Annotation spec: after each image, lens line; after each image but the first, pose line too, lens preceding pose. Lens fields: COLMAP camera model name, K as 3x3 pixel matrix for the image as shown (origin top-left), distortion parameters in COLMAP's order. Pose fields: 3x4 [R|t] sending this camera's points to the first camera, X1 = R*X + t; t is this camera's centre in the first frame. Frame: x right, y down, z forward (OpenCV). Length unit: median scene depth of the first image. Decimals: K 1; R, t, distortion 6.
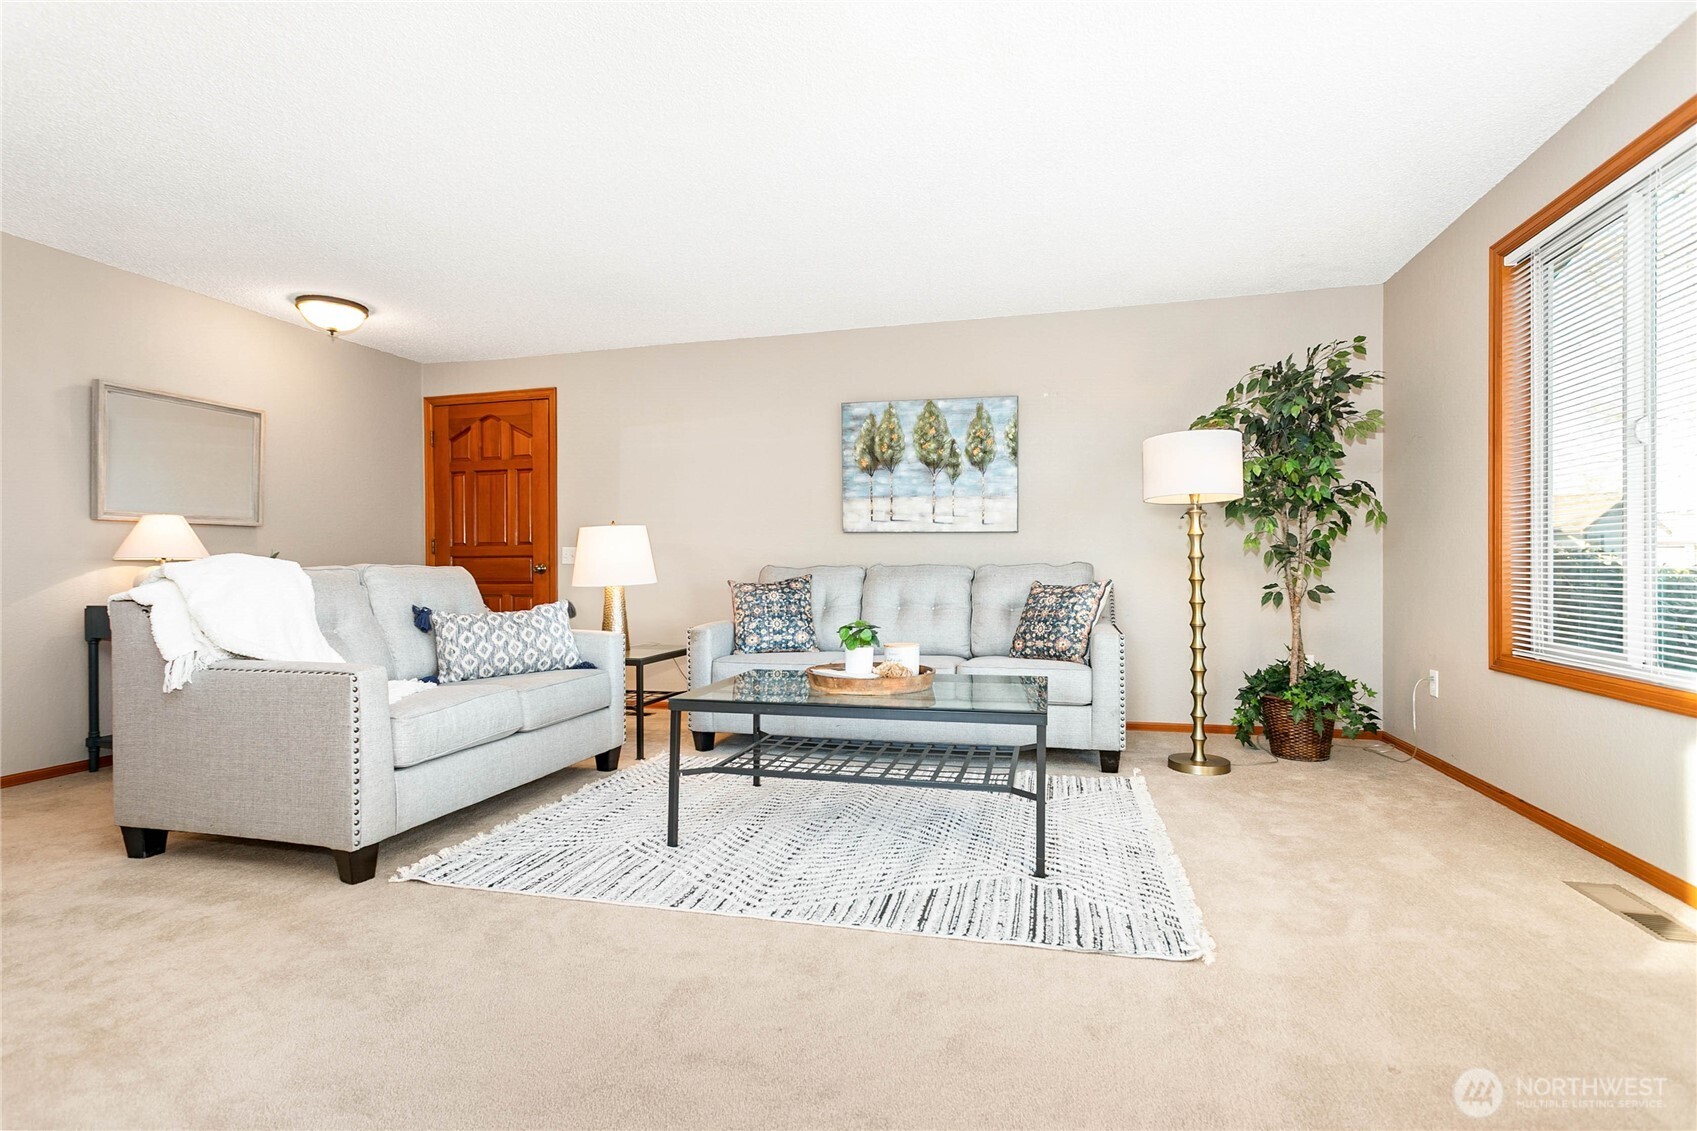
lens RADIAL K [[791.7, 0, 844.0], [0, 791.7, 570.5], [0, 0, 1]] dist [-0.004255, 0.002162]
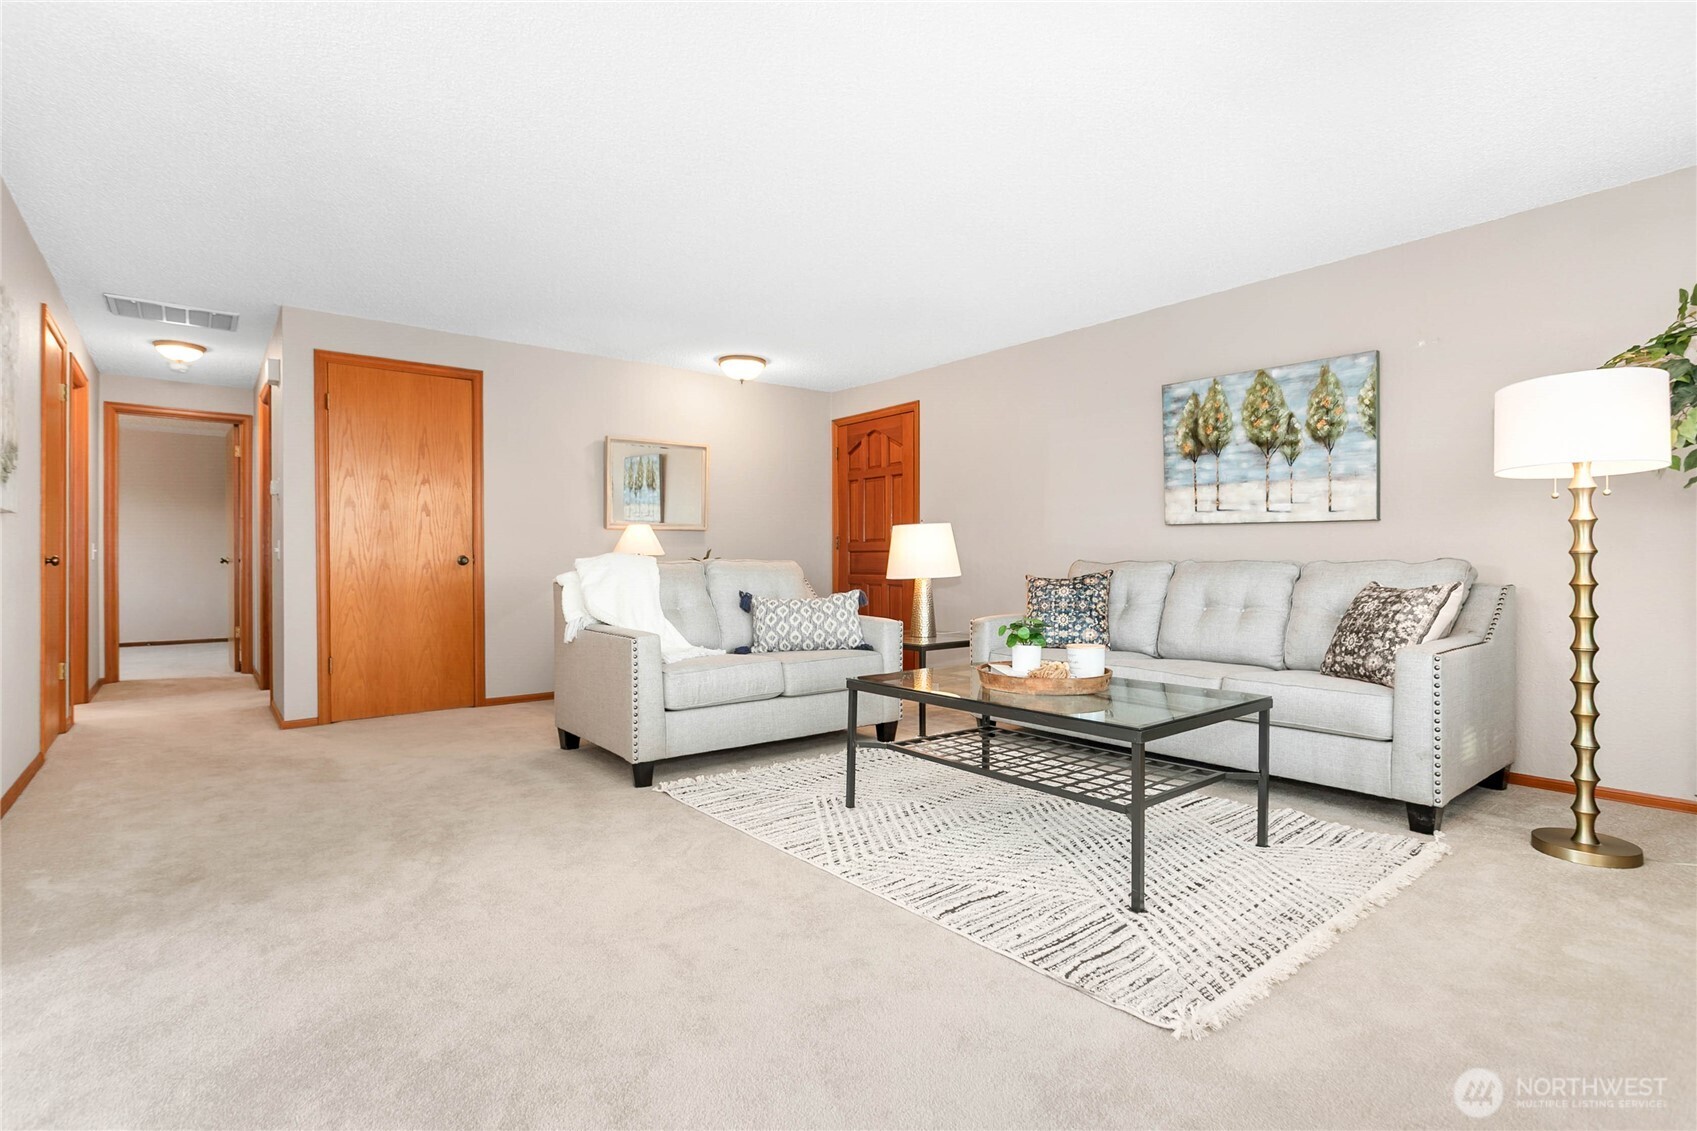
lens RADIAL K [[791.7, 0, 853.2], [0, 791.7, 560.0], [0, 0, 1]] dist [-0.004255, 0.002162]
pose [[0.811914, 0.004358, -0.583761, 0.304608], [-0.005504, 0.999985, -0.000191, -0.006234], [0.583751, 0.003368, 0.811926, 0.047314]]
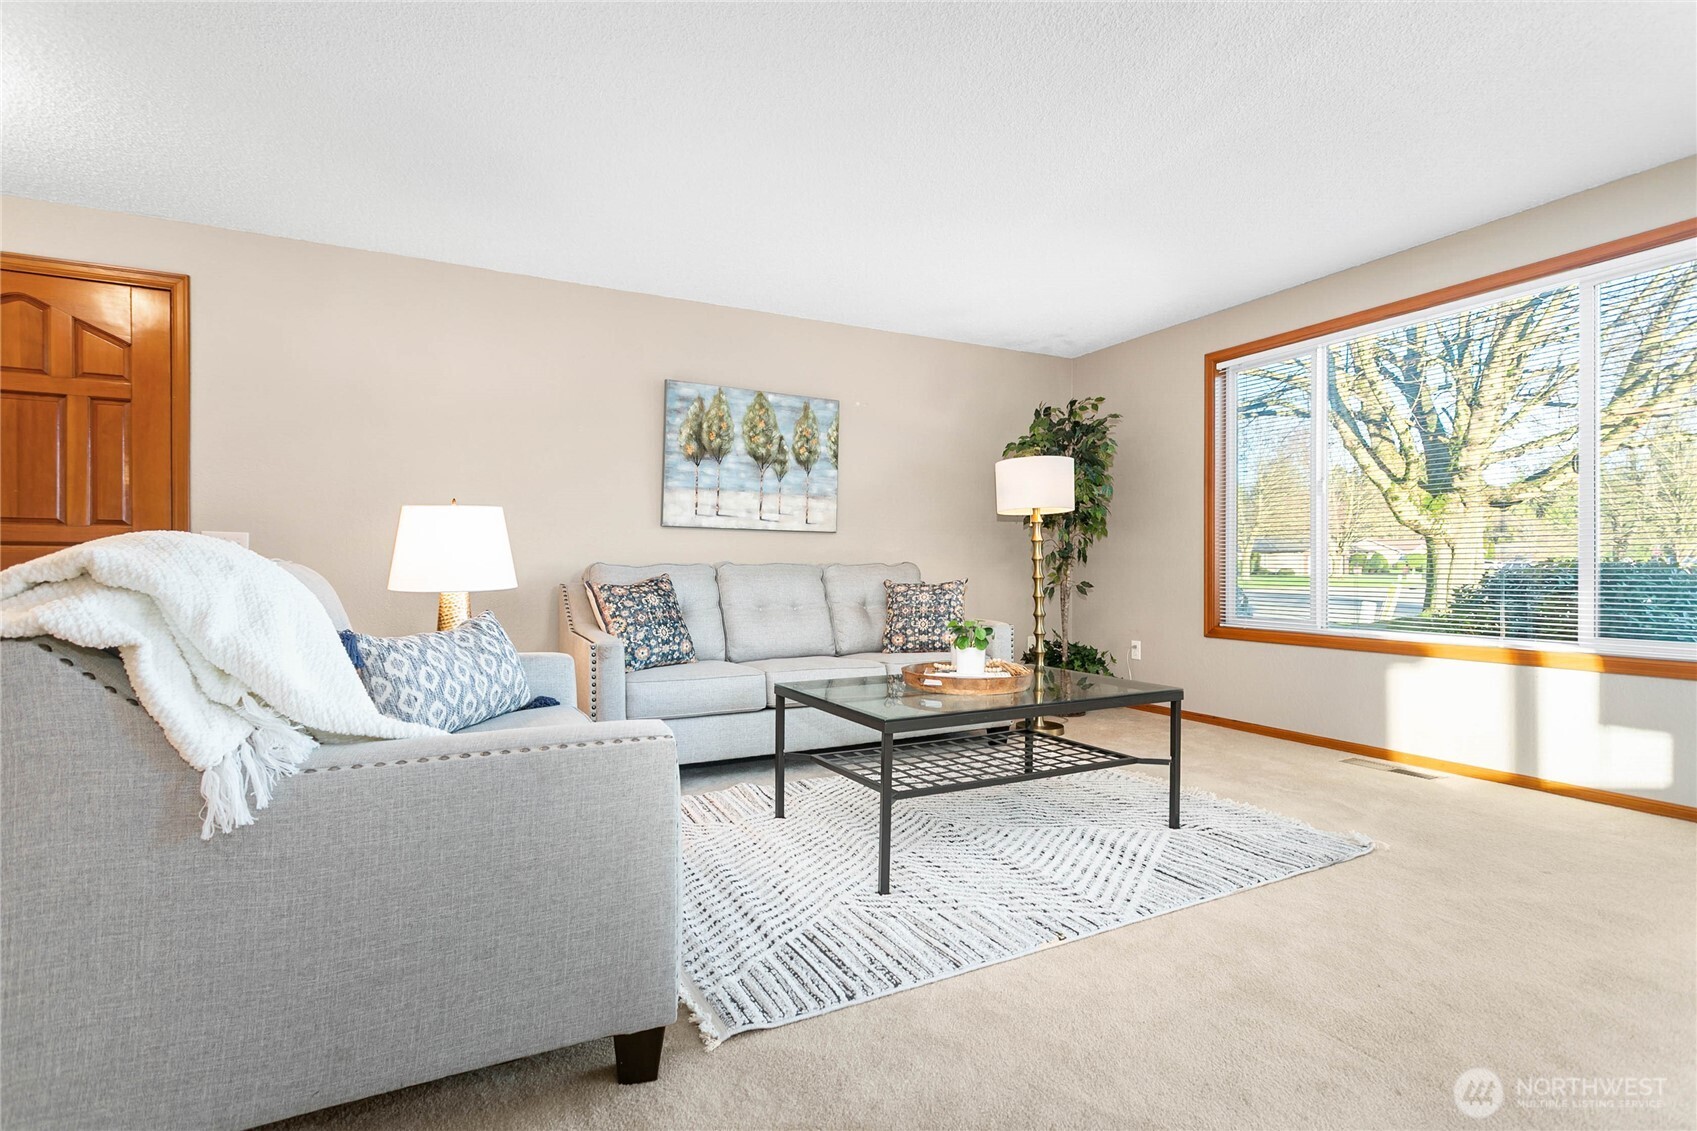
lens RADIAL K [[791.7, 0, 841.6], [0, 791.7, 566.8], [0, 0, 1]] dist [-0.004255, 0.002162]
pose [[0.749978, 0.004627, 0.661447, -0.545595], [-0.002215, 0.999987, -0.004483, 0.000698], [-0.661459, 0.001897, 0.749979, 0.262508]]
